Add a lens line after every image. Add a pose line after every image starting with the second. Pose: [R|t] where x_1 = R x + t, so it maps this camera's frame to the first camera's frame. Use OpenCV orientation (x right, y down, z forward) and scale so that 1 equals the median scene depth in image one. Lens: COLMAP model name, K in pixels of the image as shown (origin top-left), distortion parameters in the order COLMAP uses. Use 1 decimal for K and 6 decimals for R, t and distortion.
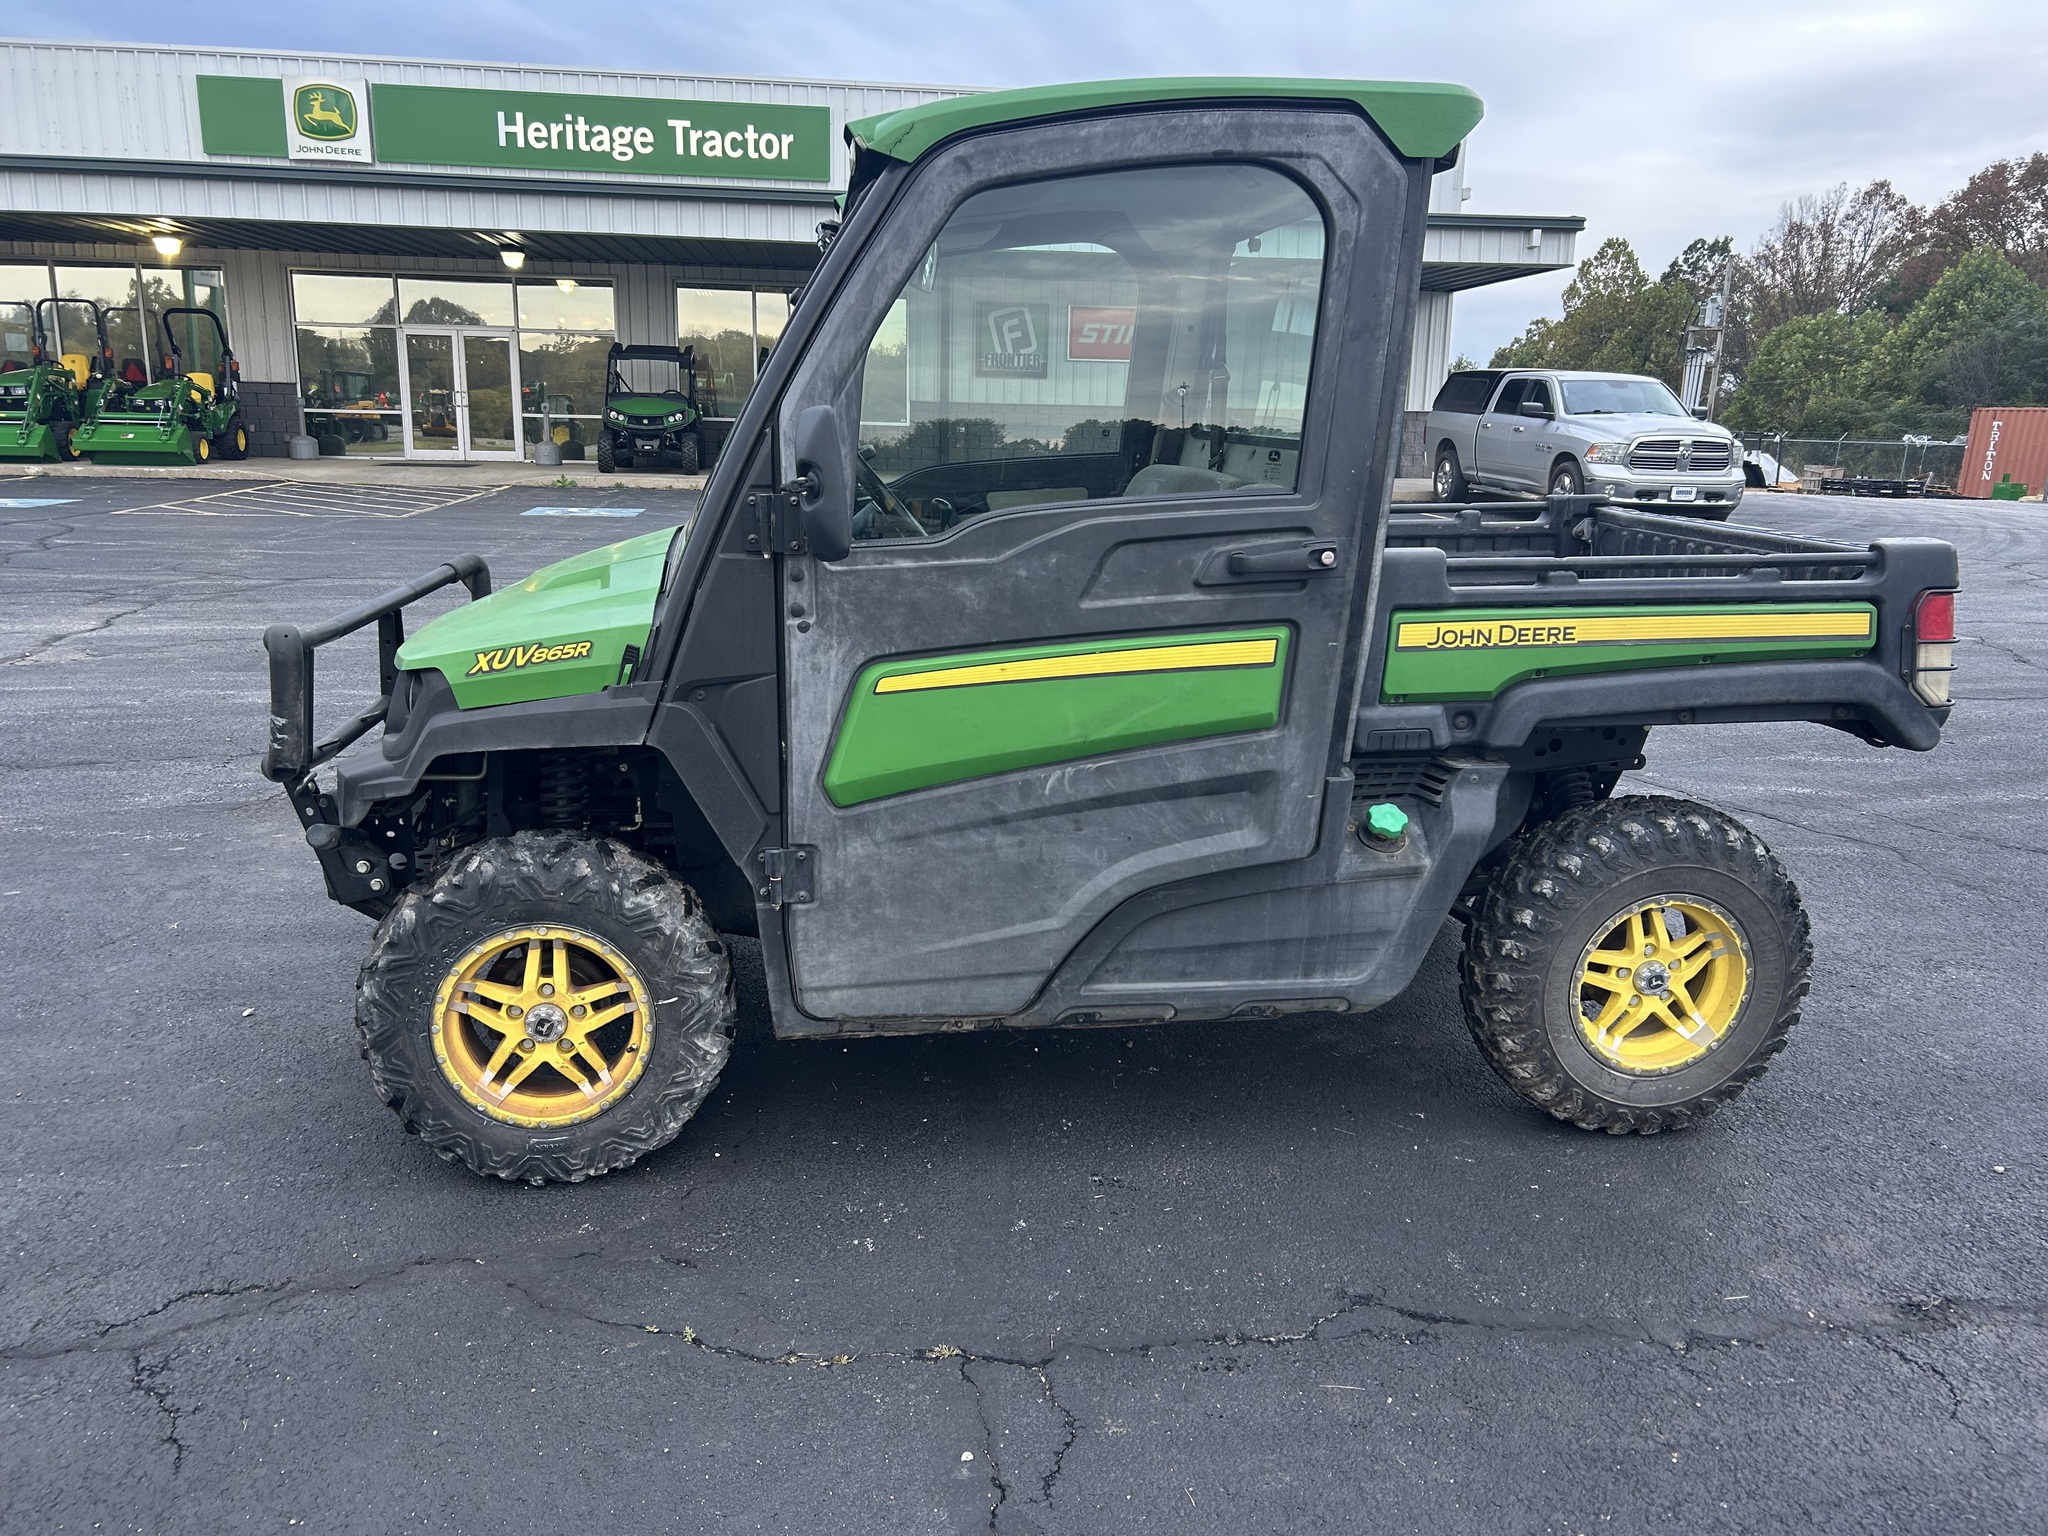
lens RADIAL K [[1550.2, 0, 1017.3], [0, 1550.2, 748.9], [0, 0, 1]] dist [0.071321, -0.066272]
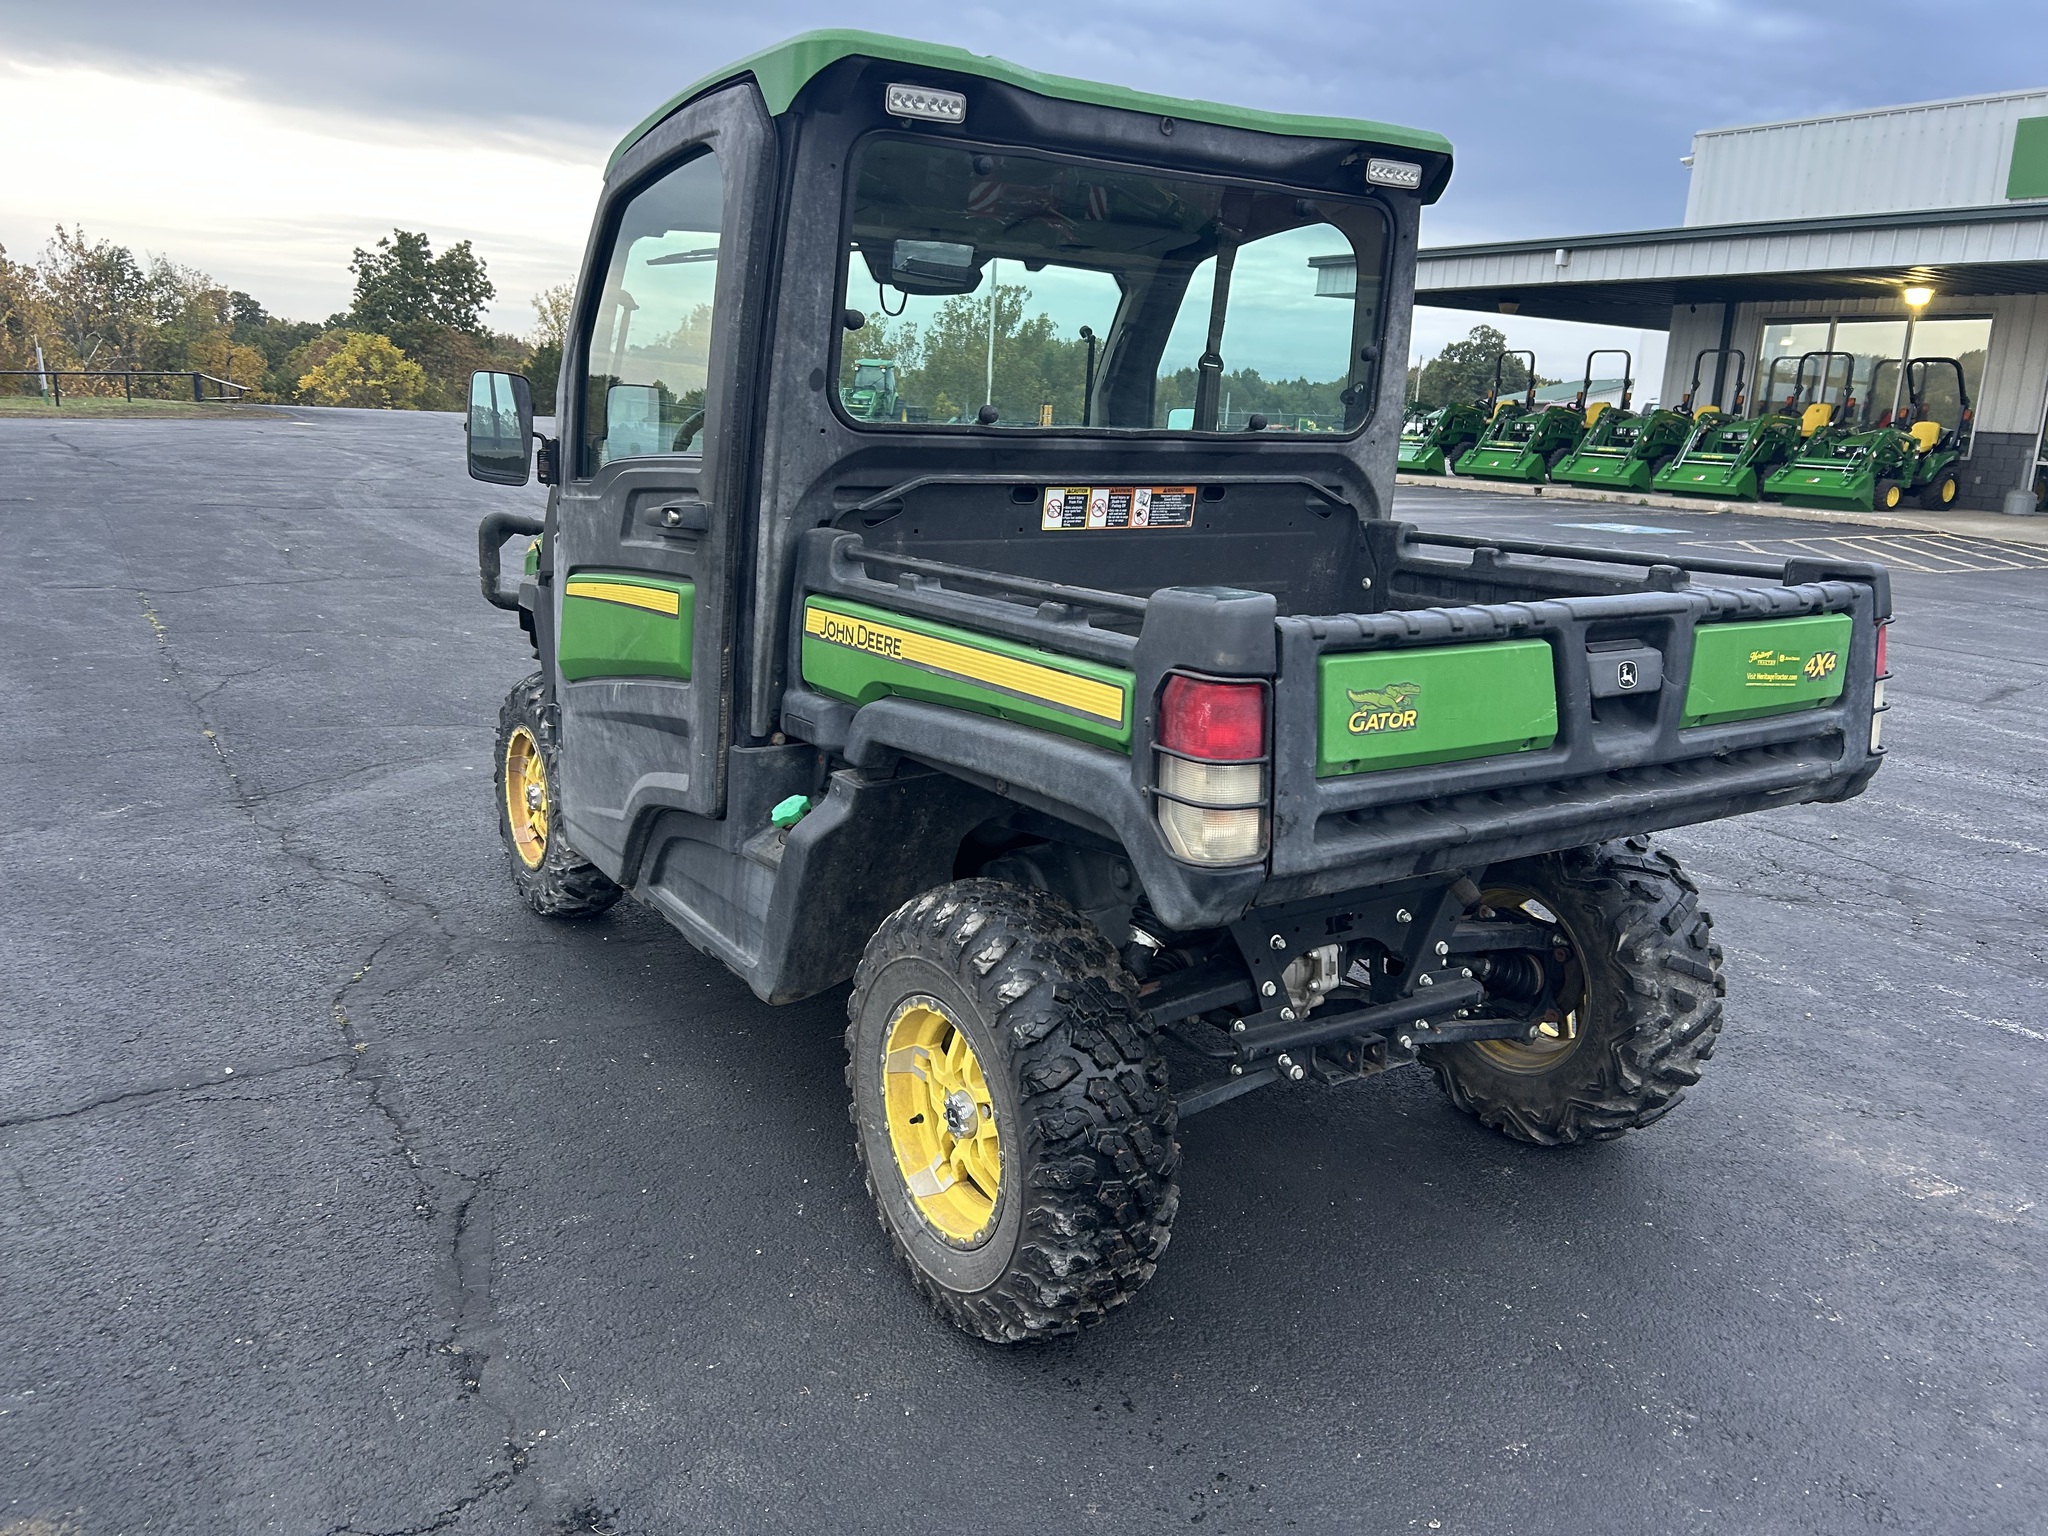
lens RADIAL K [[1549.3, 0, 1036.5], [0, 1549.3, 741.2], [0, 0, 1]] dist [0.058638, -0.058090]
pose [[0.432222, 0.194007, -0.880650, 0.191391], [-0.229119, 0.968162, 0.100835, -0.021326], [0.872174, 0.158191, 0.462912, 0.116682]]
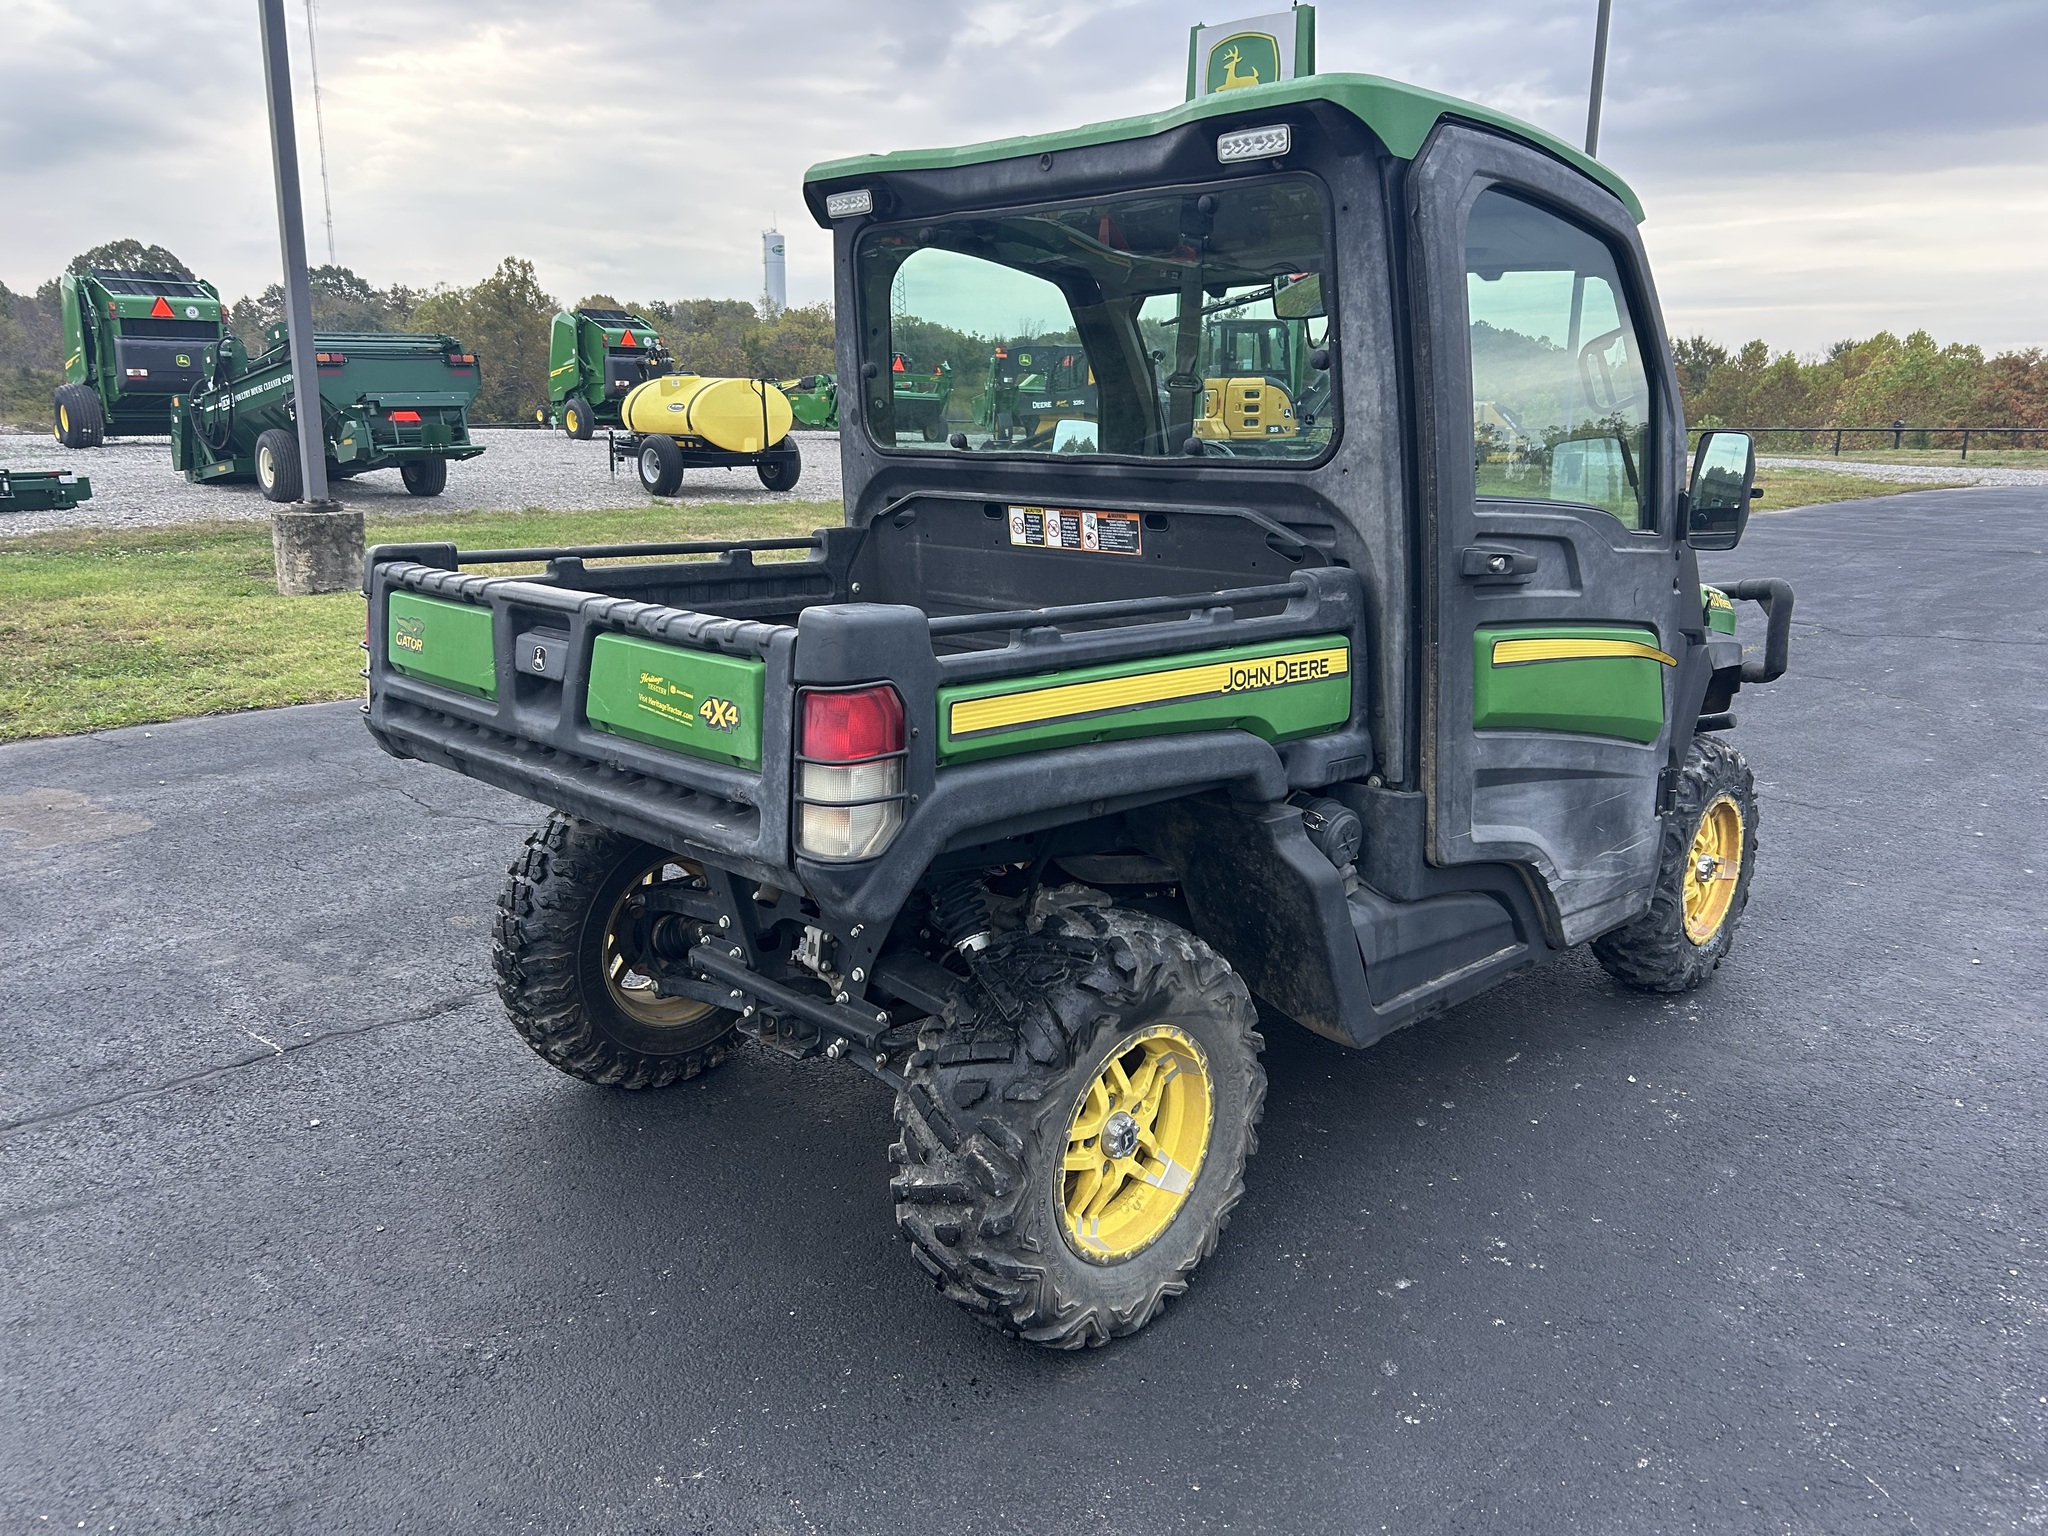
lens RADIAL K [[1569.8, 0, 1020.4], [0, 1569.8, 750.2], [0, 0, 1]] dist [0.028183, -0.018140]
pose [[-0.807192, 0.107022, -0.580507, 0.143591], [-0.146670, 0.916223, 0.372858, -0.082425], [0.571778, 0.386111, -0.723871, 0.371354]]
